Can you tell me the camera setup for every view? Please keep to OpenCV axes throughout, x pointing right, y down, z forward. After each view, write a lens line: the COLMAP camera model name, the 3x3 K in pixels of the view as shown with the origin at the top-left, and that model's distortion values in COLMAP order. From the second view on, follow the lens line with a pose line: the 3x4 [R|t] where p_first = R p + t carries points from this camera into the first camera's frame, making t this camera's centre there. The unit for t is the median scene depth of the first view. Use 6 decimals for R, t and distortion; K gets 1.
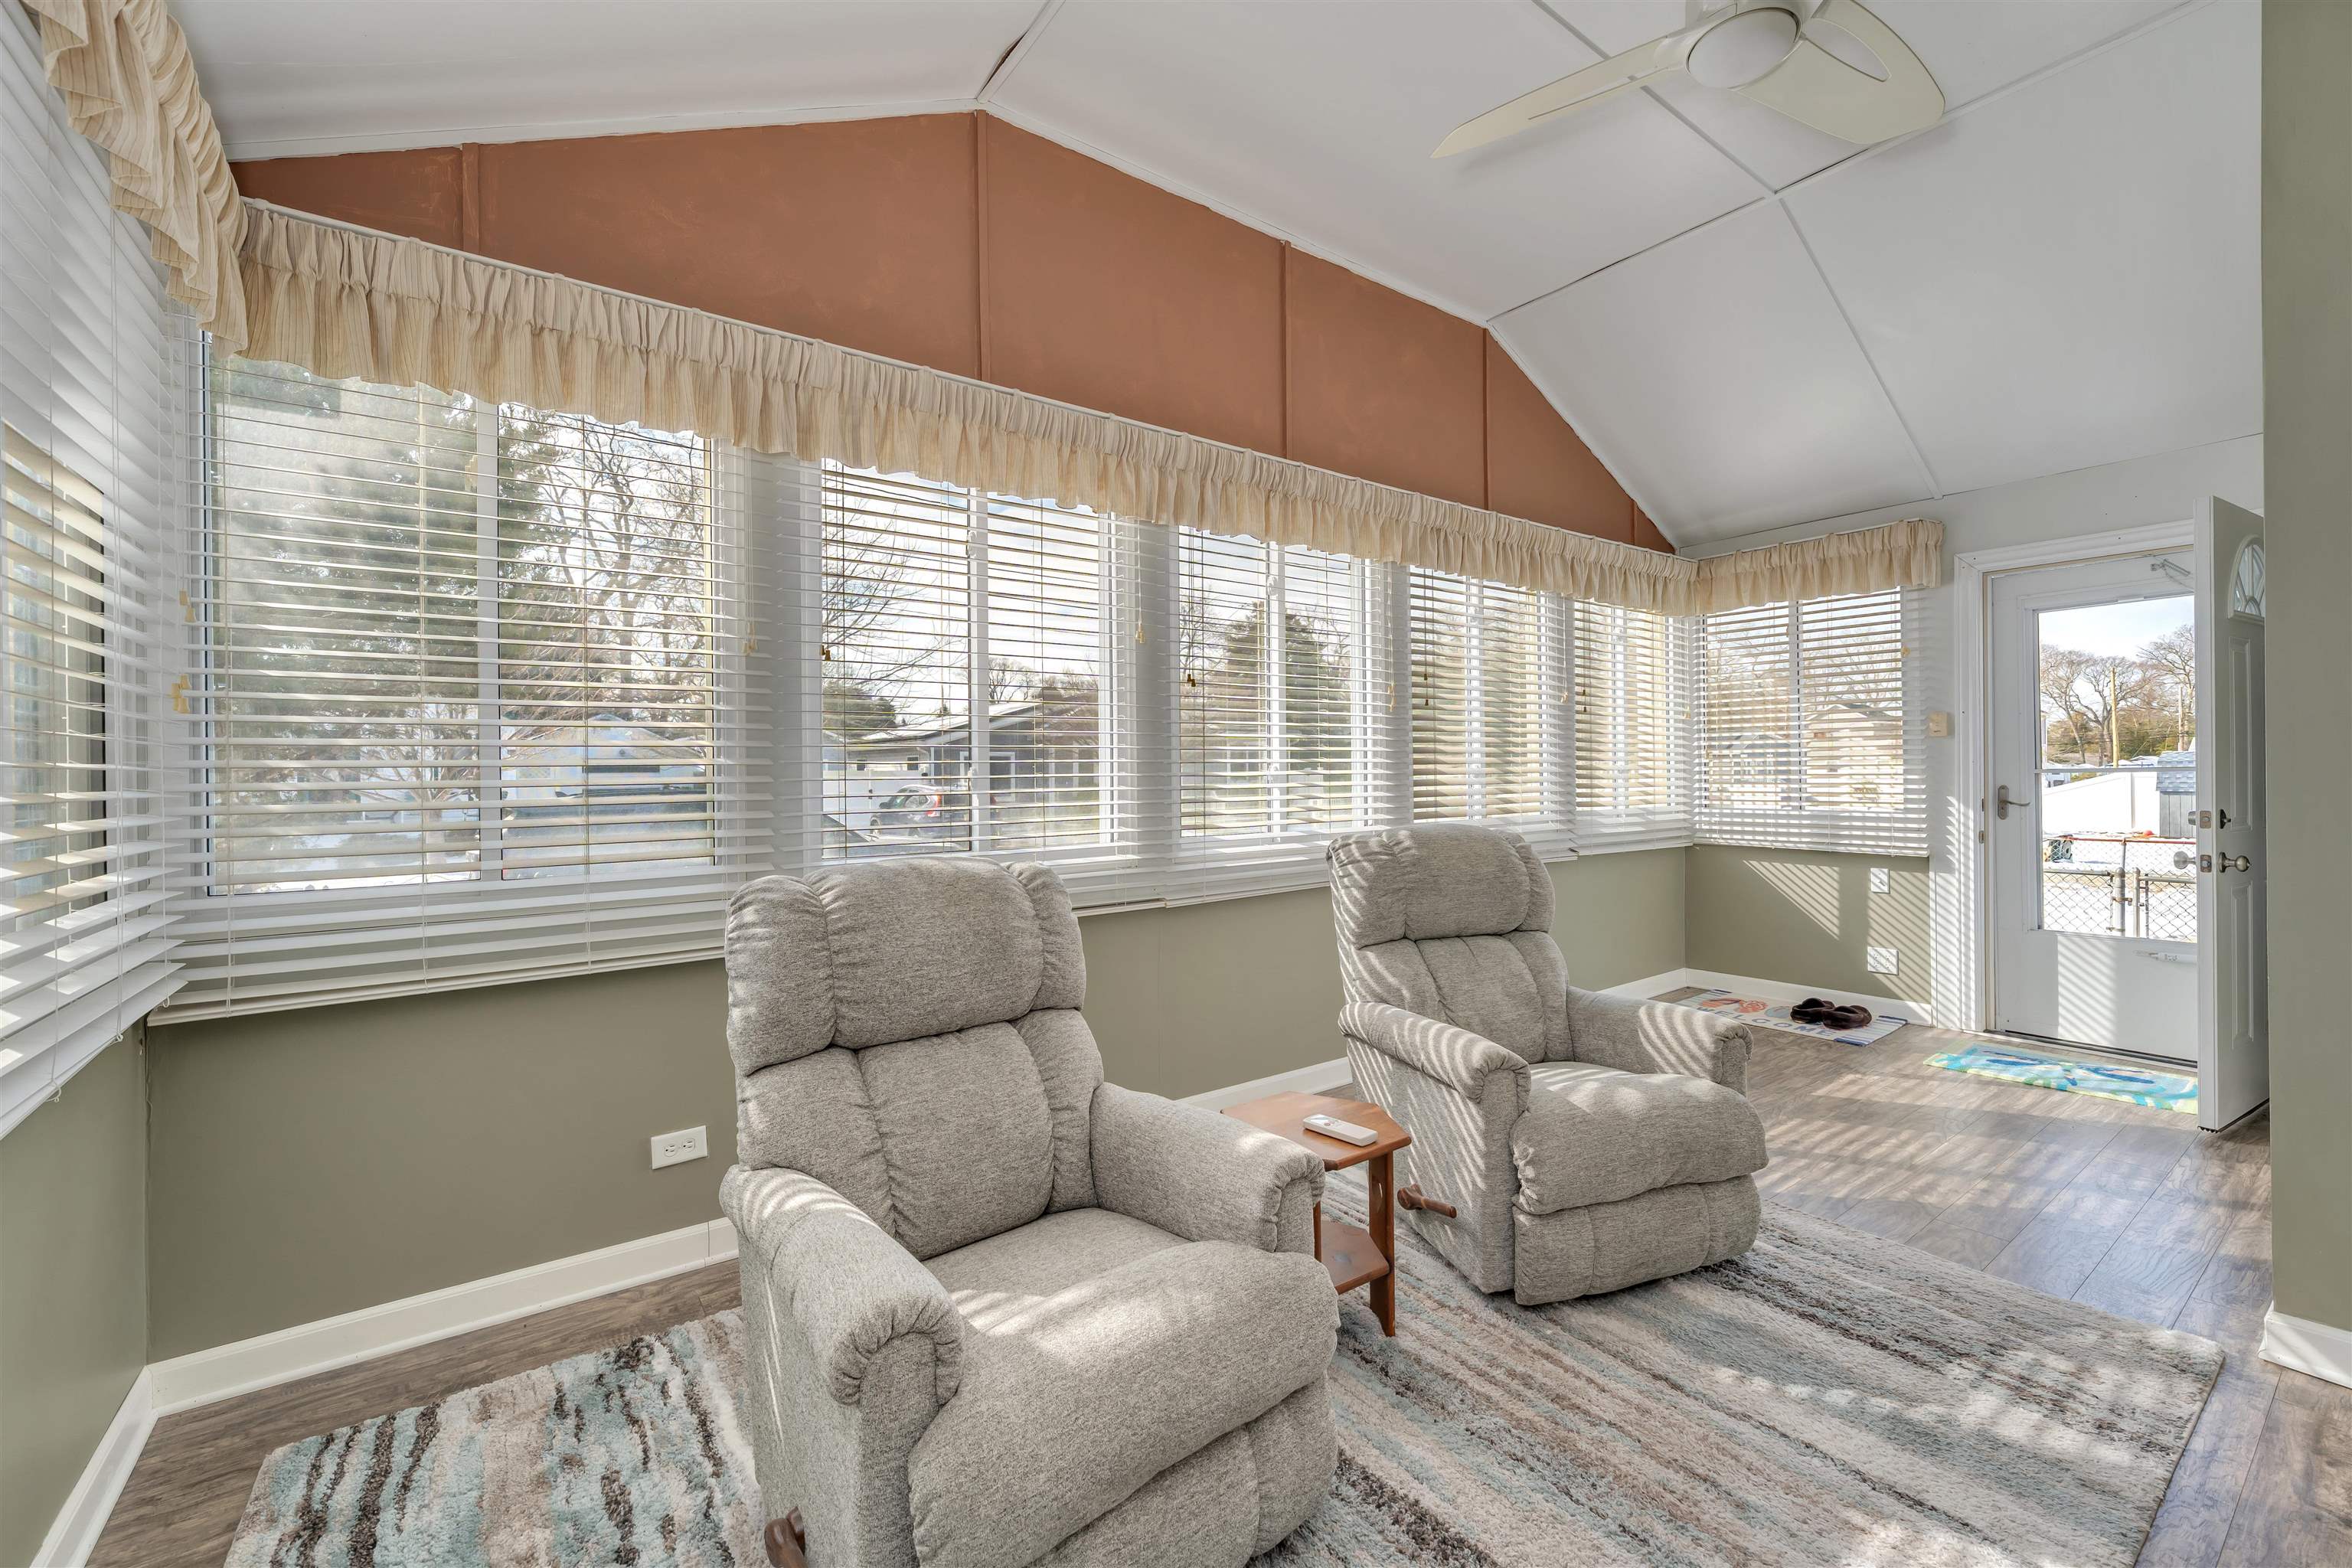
lens RADIAL K [[977.0, 0, 1192.9], [0, 977.0, 770.5], [0, 0, 1]] dist [0.002146, 0.000087]
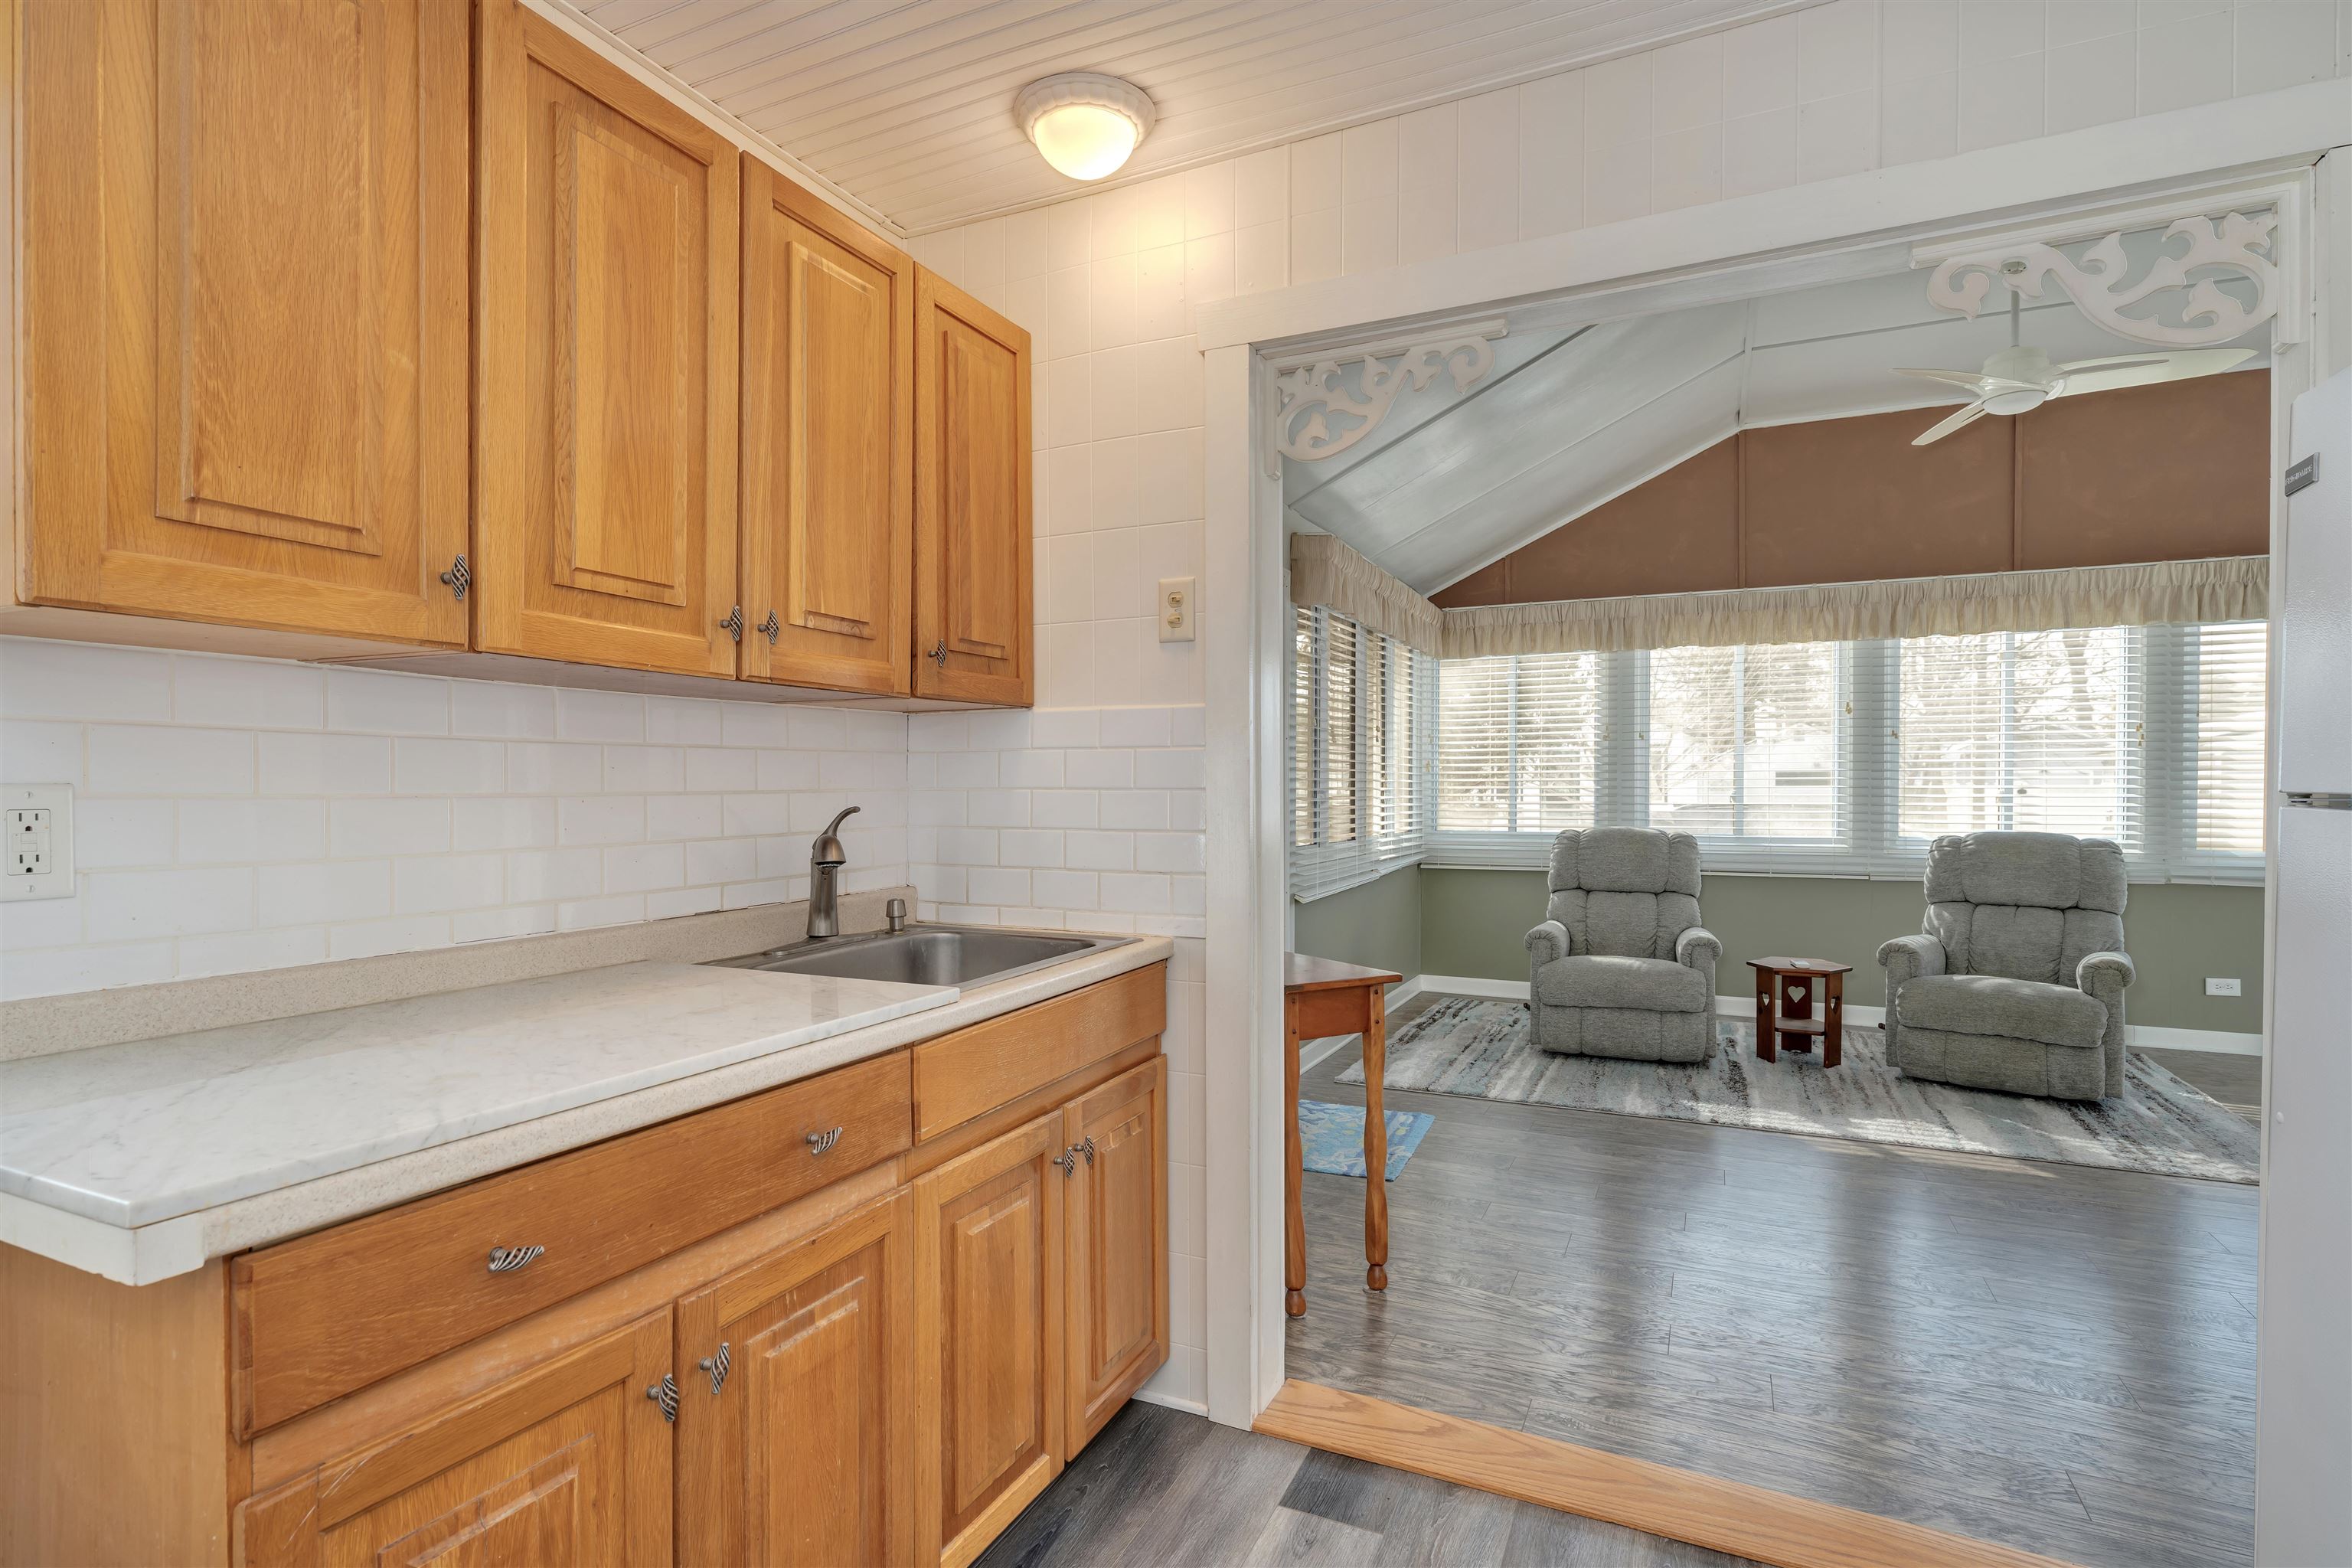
lens RADIAL K [[1146.1, 0, 1173.9], [0, 1146.1, 803.9], [0, 0, 1]] dist [0.007107, -0.001899]
pose [[0.481403, 0.020331, -0.876263, 1.615641], [-0.007942, 0.999791, 0.018834, -0.013426], [0.876463, -0.002107, 0.481464, -1.336048]]
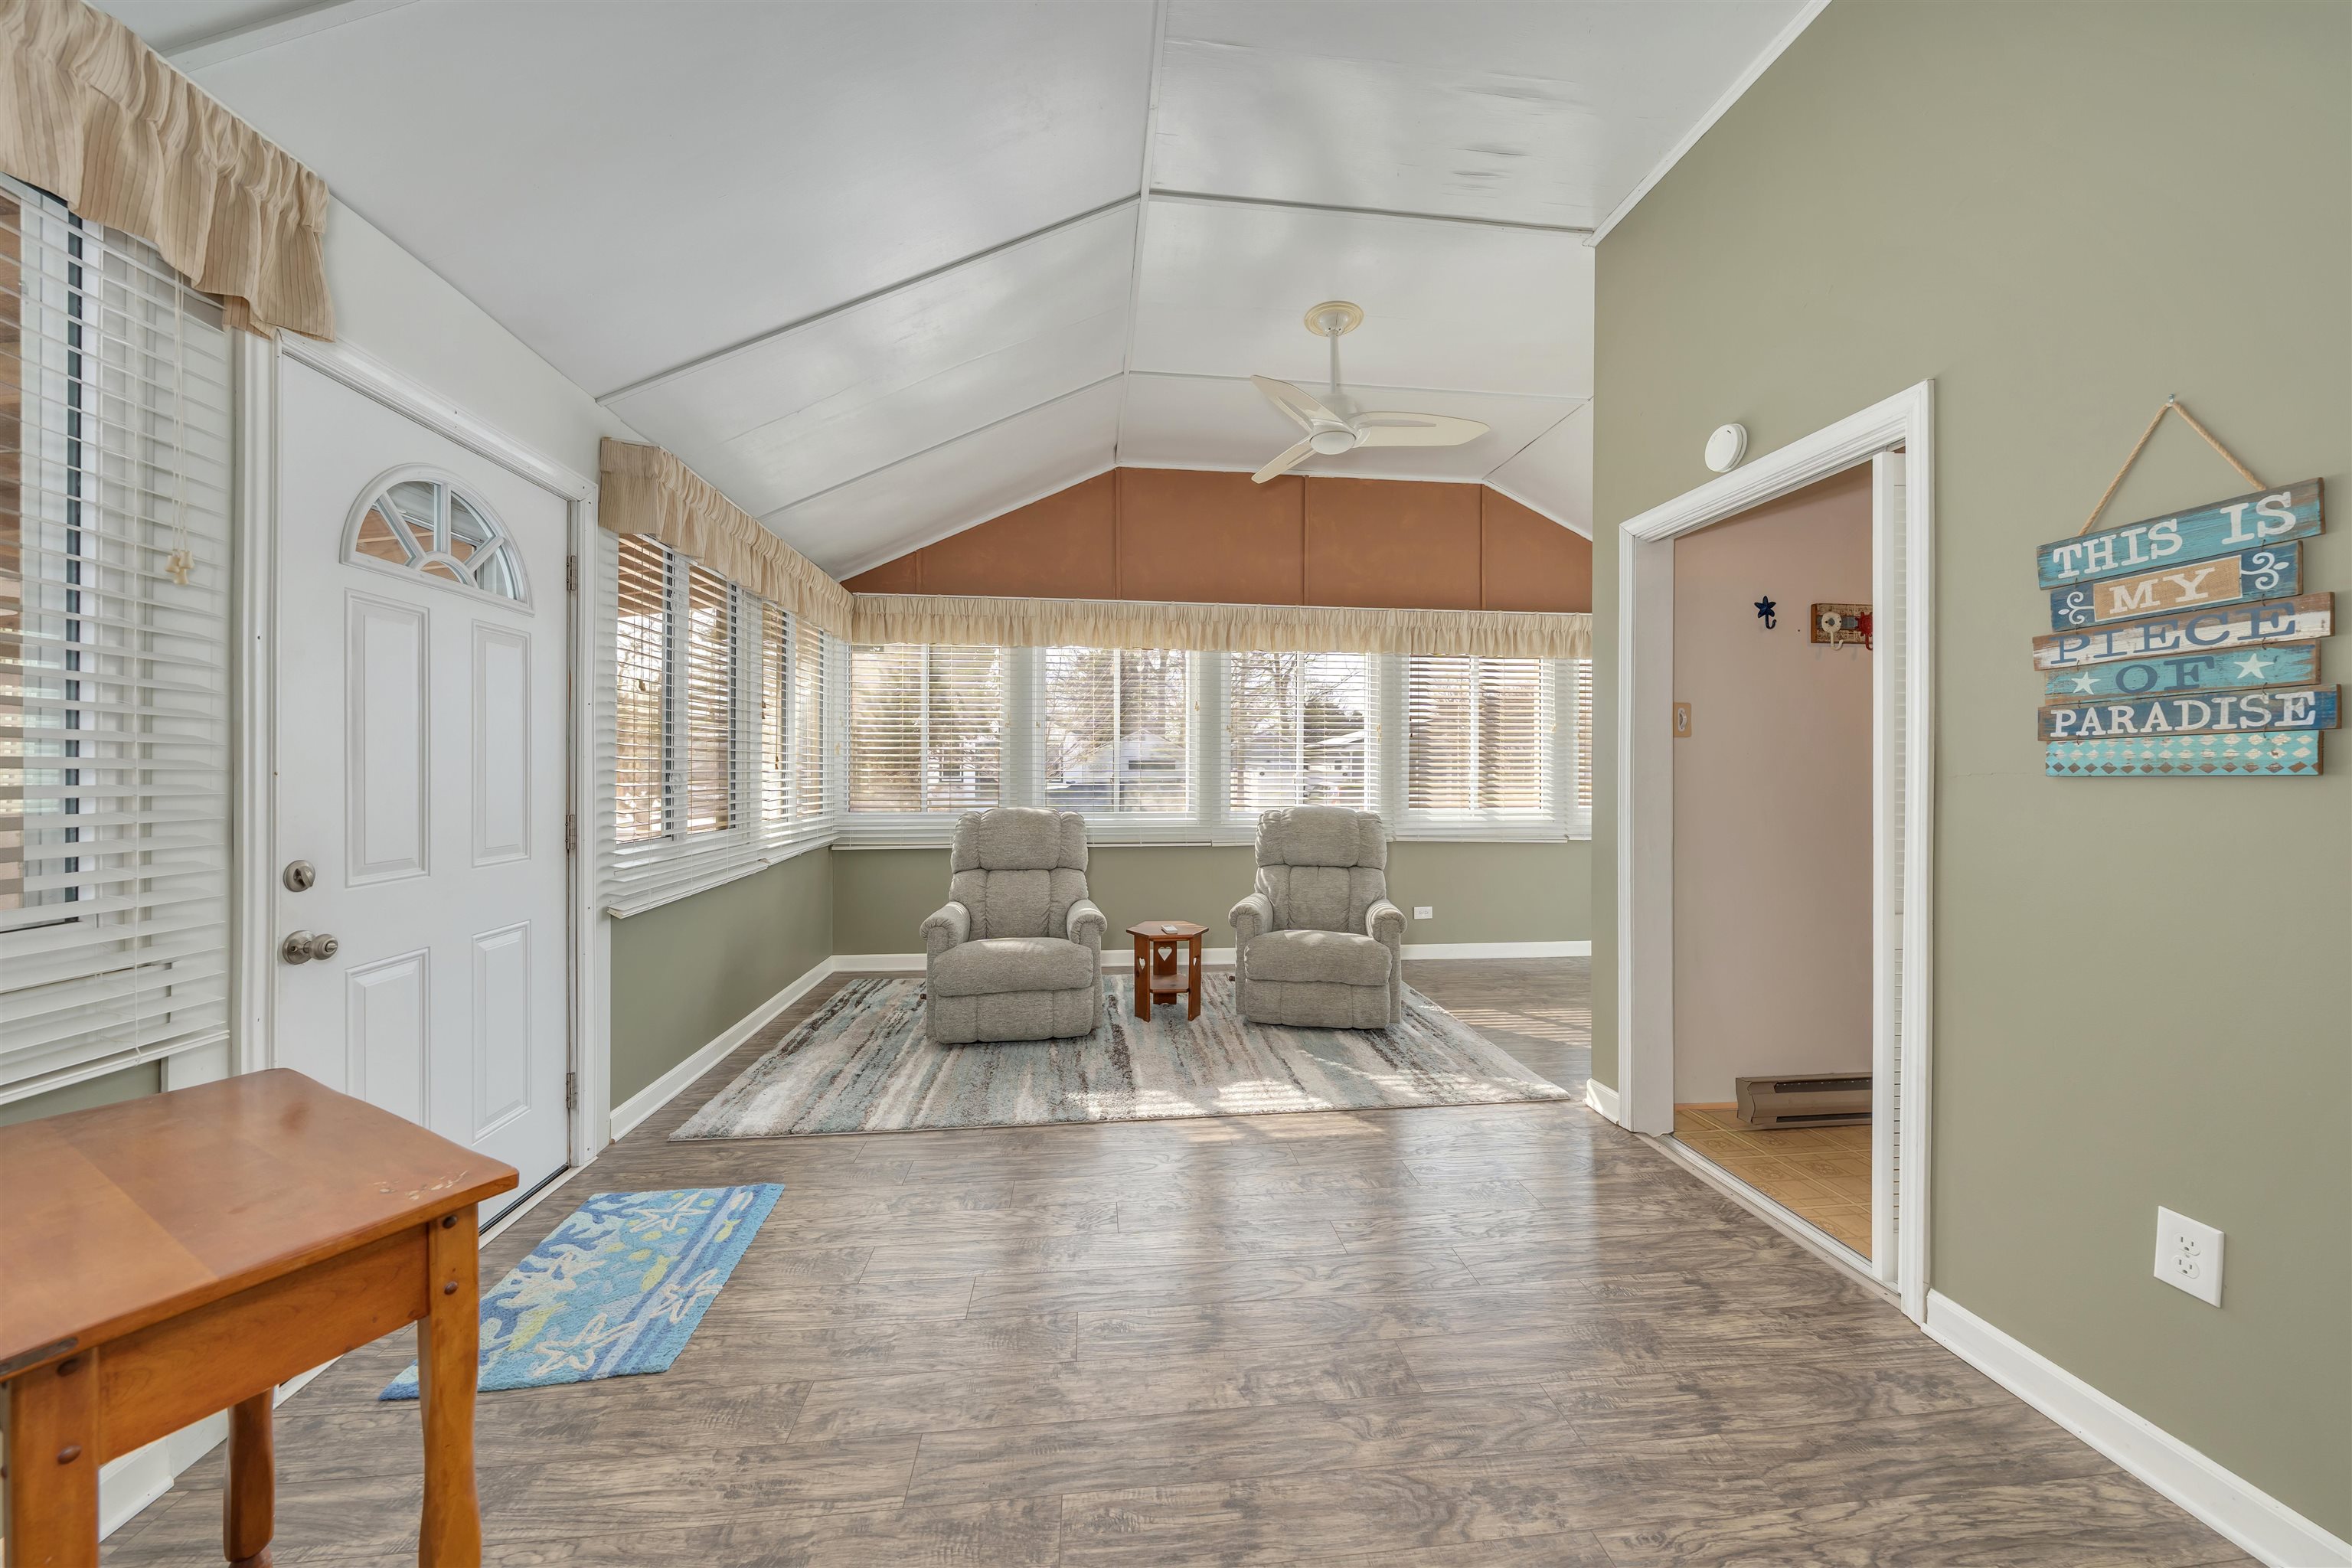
lens RADIAL K [[821.6, 0, 1182.0], [0, 821.6, 766.2], [0, 0, 1]] dist [-0.002745, 0.000948]
pose [[0.868401, 0.008788, -0.495784, 1.120153], [-0.013077, 0.999901, -0.005182, -0.014513], [0.495689, 0.010984, 0.868430, -0.685893]]
